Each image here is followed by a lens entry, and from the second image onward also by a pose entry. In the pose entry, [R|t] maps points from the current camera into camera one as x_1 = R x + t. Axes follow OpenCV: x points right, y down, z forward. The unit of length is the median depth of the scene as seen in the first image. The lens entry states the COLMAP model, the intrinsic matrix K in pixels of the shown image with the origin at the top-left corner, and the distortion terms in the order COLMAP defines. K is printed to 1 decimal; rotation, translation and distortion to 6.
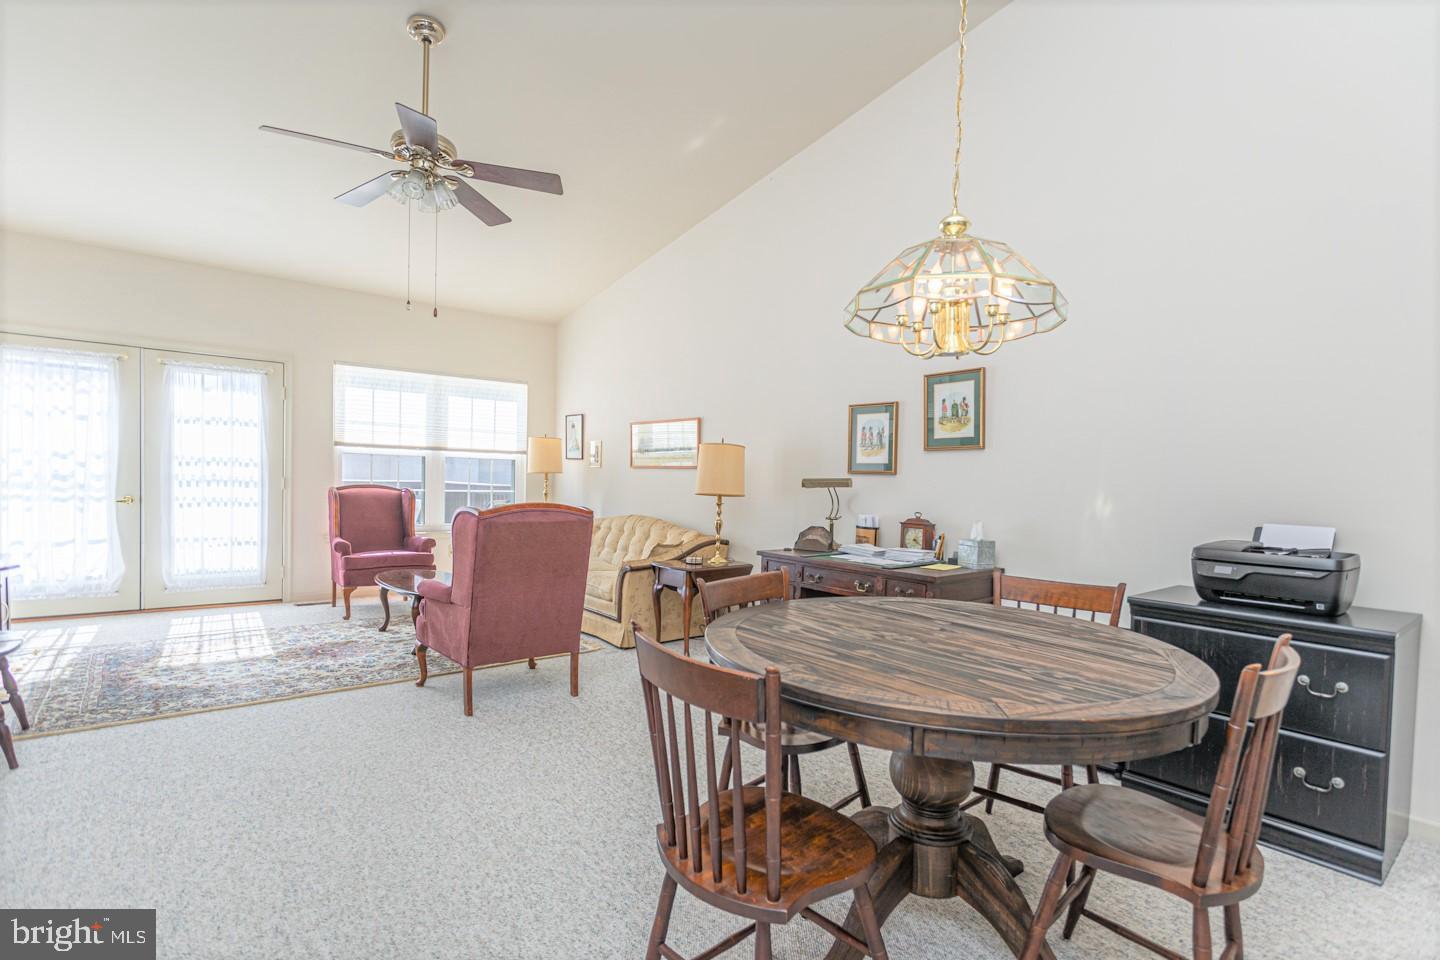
lens RADIAL K [[708.8, 0, 726.1], [0, 708.8, 518.8], [0, 0, 1]] dist [0.000015, 0.000333]
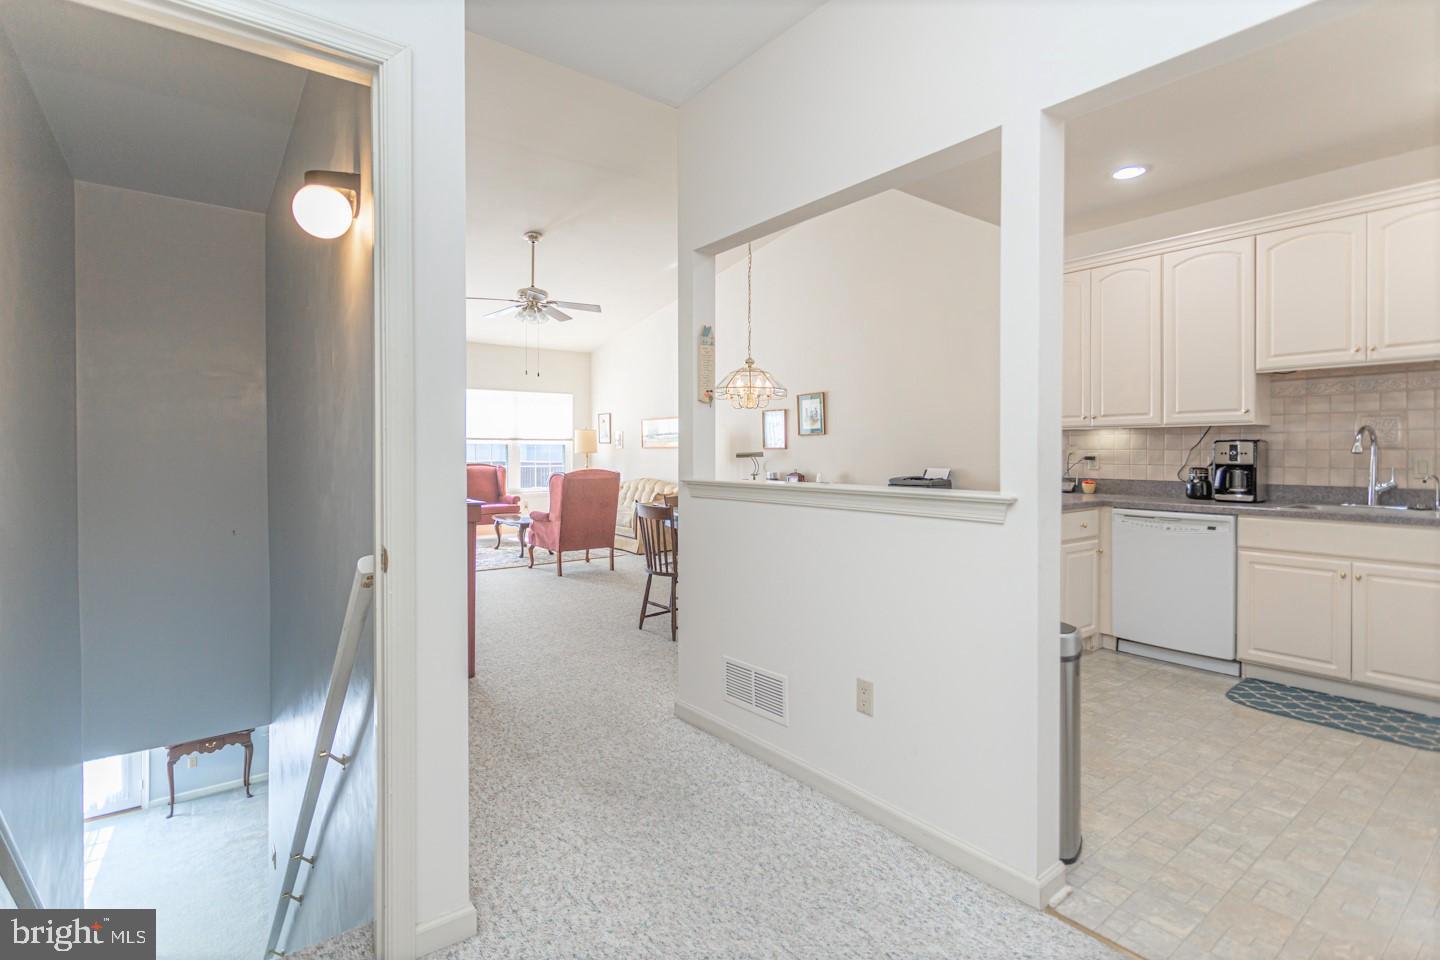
lens RADIAL K [[683.7, 0, 730.5], [0, 683.7, 456.1], [0, 0, 1]] dist [0.000335, 0.000435]
pose [[0.999506, -0.027152, -0.015848, 0.109594], [0.026280, 0.998258, -0.052822, 0.038957], [0.017255, 0.052379, 0.998478, -0.656231]]
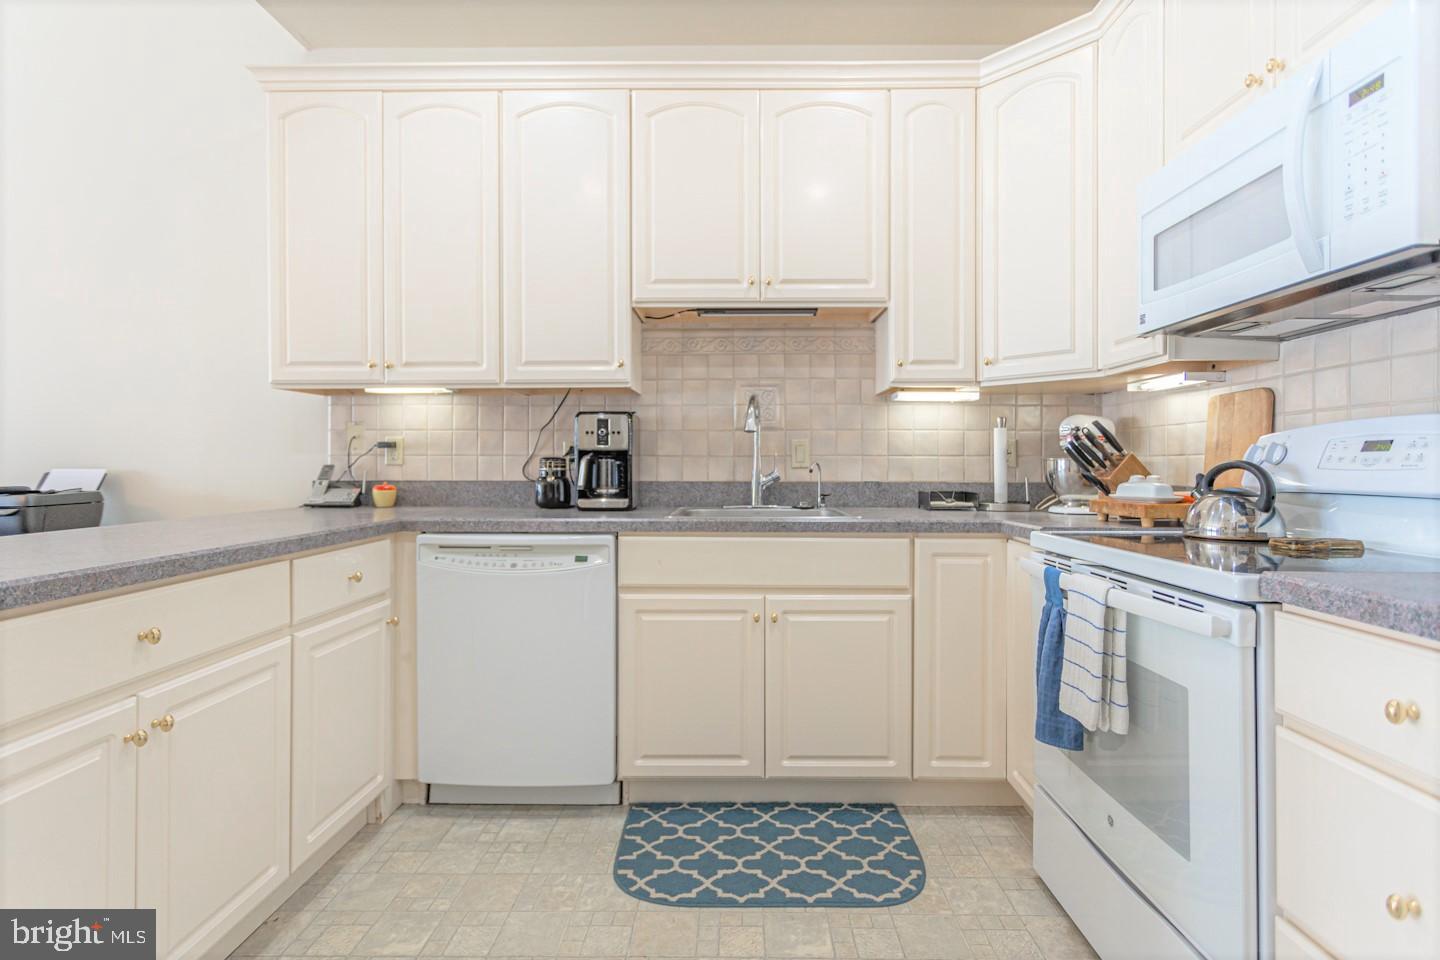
lens RADIAL K [[693.1, 0, 720.9], [0, 693.1, 463.8], [0, 0, 1]] dist [-0.000311, 0.000521]
pose [[0.645383, -0.027766, 0.763355, 0.365601], [0.063422, 0.997836, -0.017326, 0.046308], [-0.761222, 0.059596, 0.645747, -0.217910]]
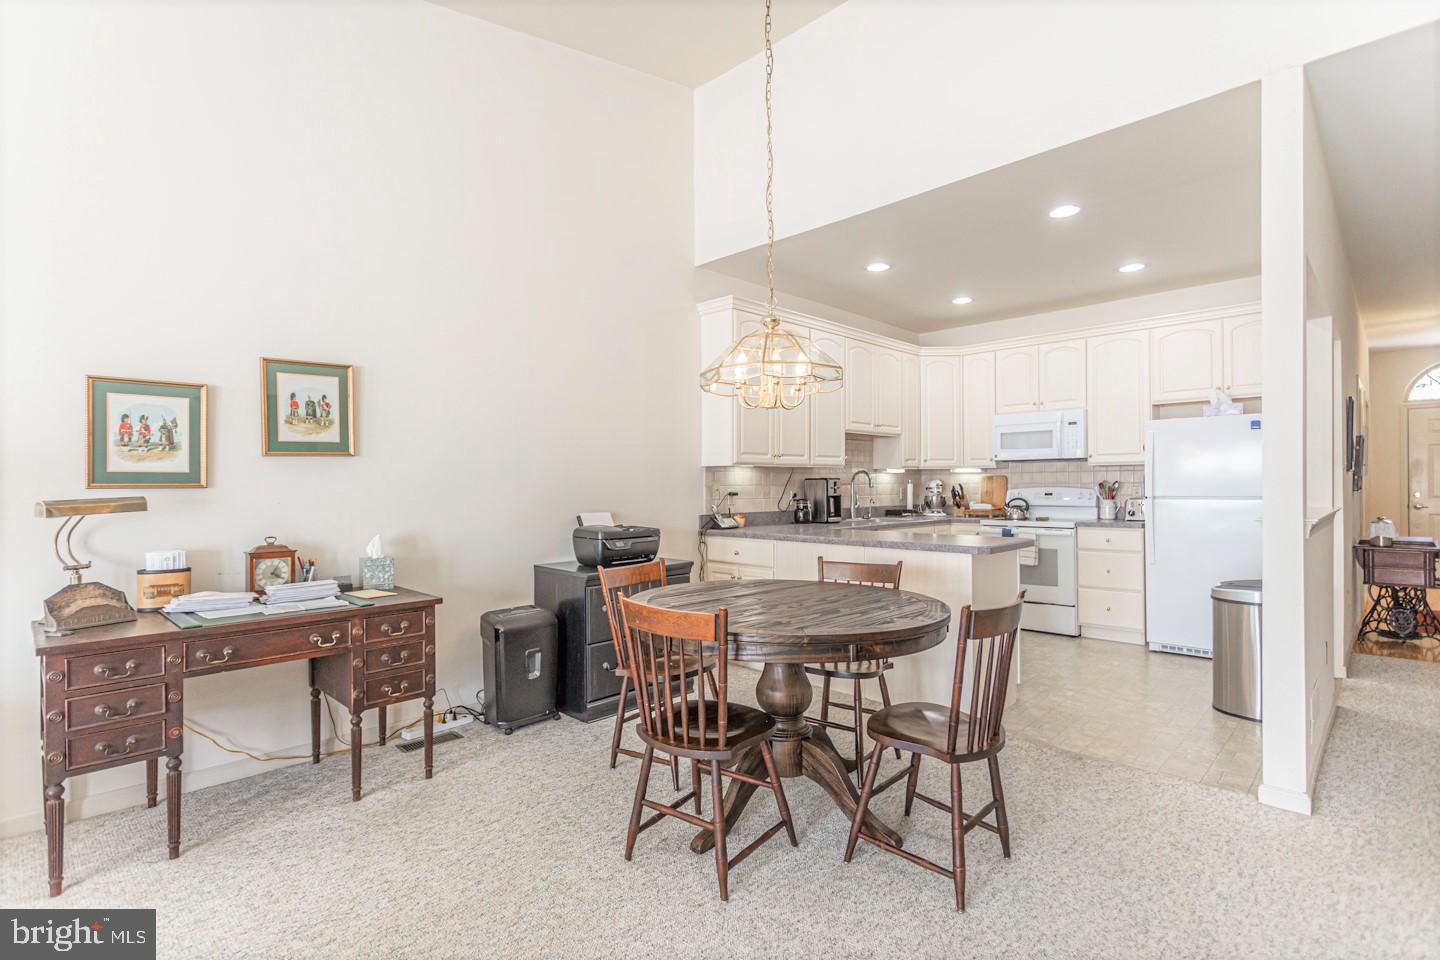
lens RADIAL K [[720.5, 0, 701.7], [0, 720.5, 488.7], [0, 0, 1]] dist [-0.001148, 0.000342]
pose [[-0.108333, -0.033633, 0.993546, -0.493678], [0.063384, 0.997160, 0.040666, -0.056326], [-0.992092, 0.067380, -0.105894, 0.556196]]
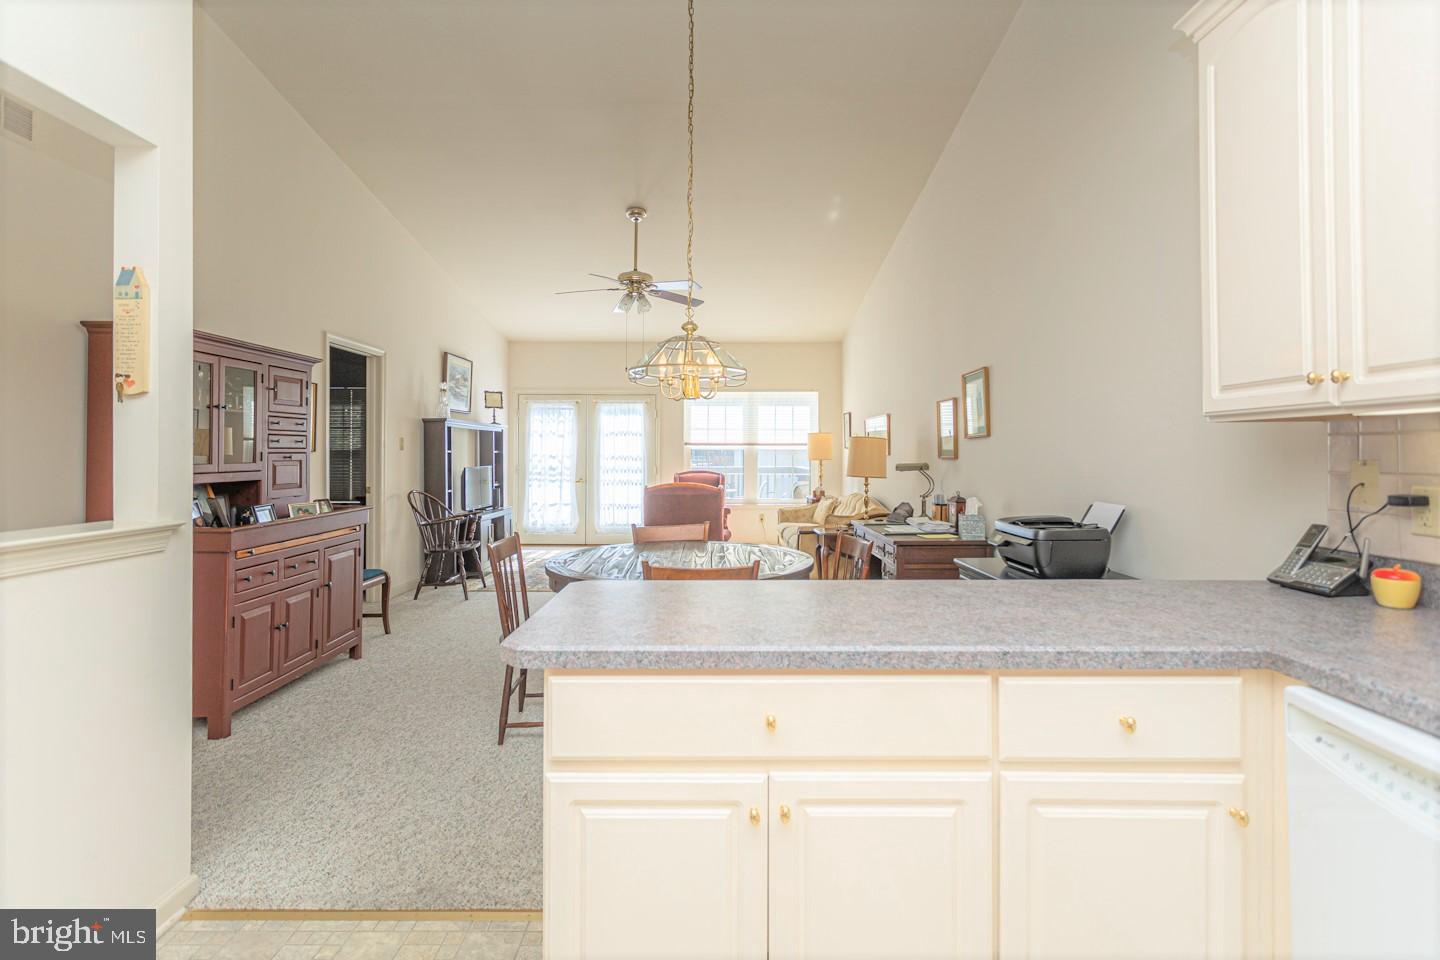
lens RADIAL K [[694.9, 0, 736.9], [0, 694.9, 443.2], [0, 0, 1]] dist [0.000373, 0.000004]
pose [[0.784333, -0.034987, -0.619353, 0.587296], [-0.016113, 0.996922, -0.076721, 0.005185], [0.620131, 0.070155, 0.781355, -0.108145]]
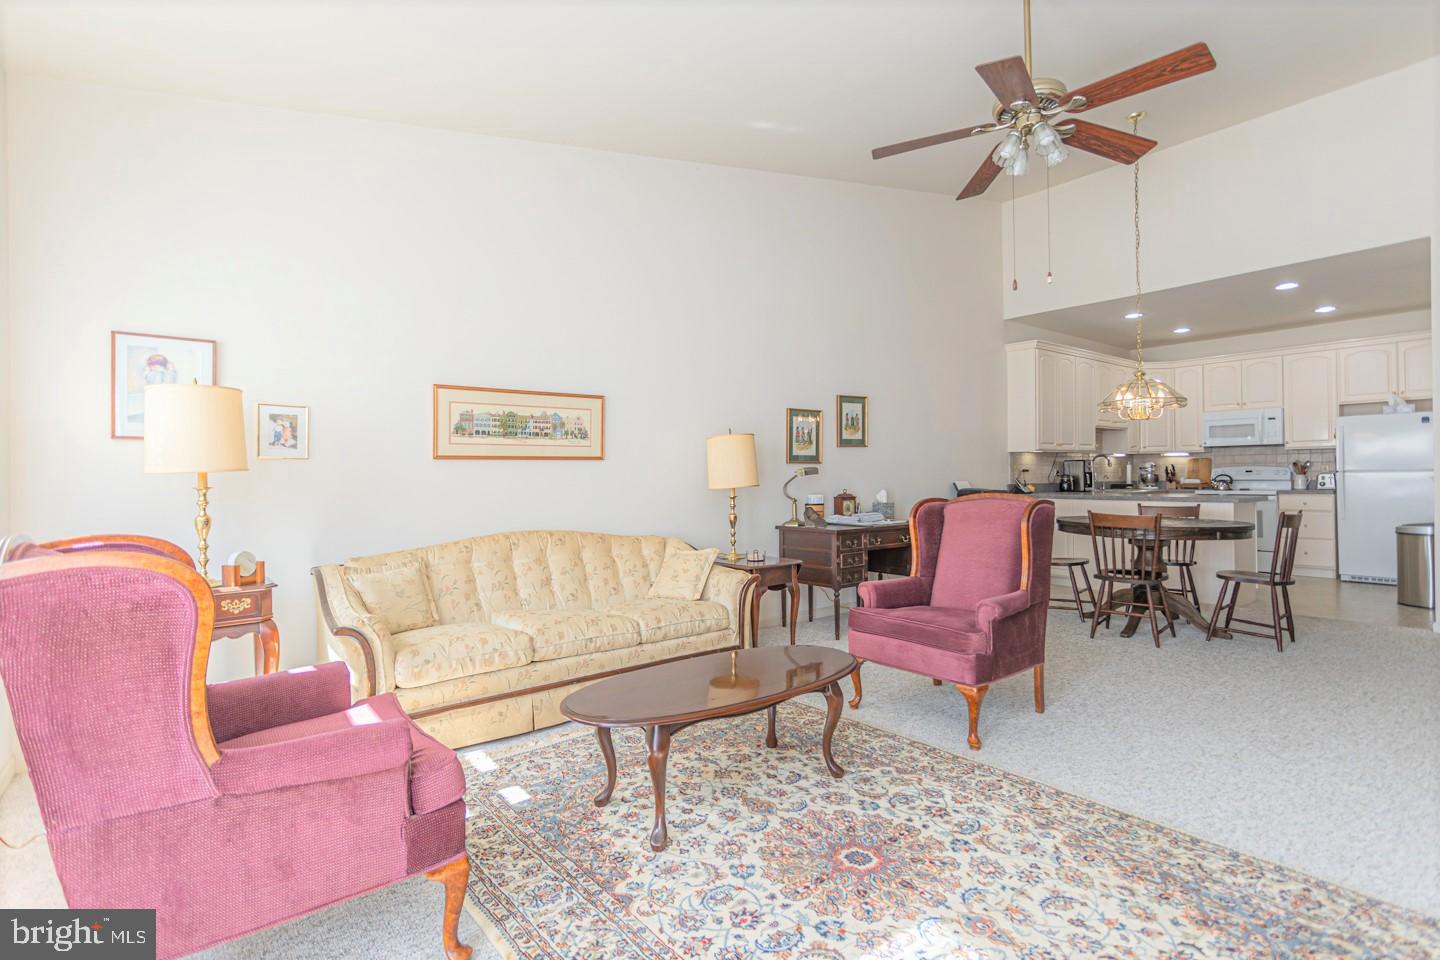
lens RADIAL K [[738.0, 0, 661.9], [0, 738.0, 475.0], [0, 0, 1]] dist [-0.000208, -0.000854]
pose [[0.031387, -0.026549, 0.999155, -1.123084], [0.071256, 0.997163, 0.024257, -0.090731], [-0.996964, 0.070434, 0.033189, 1.181601]]
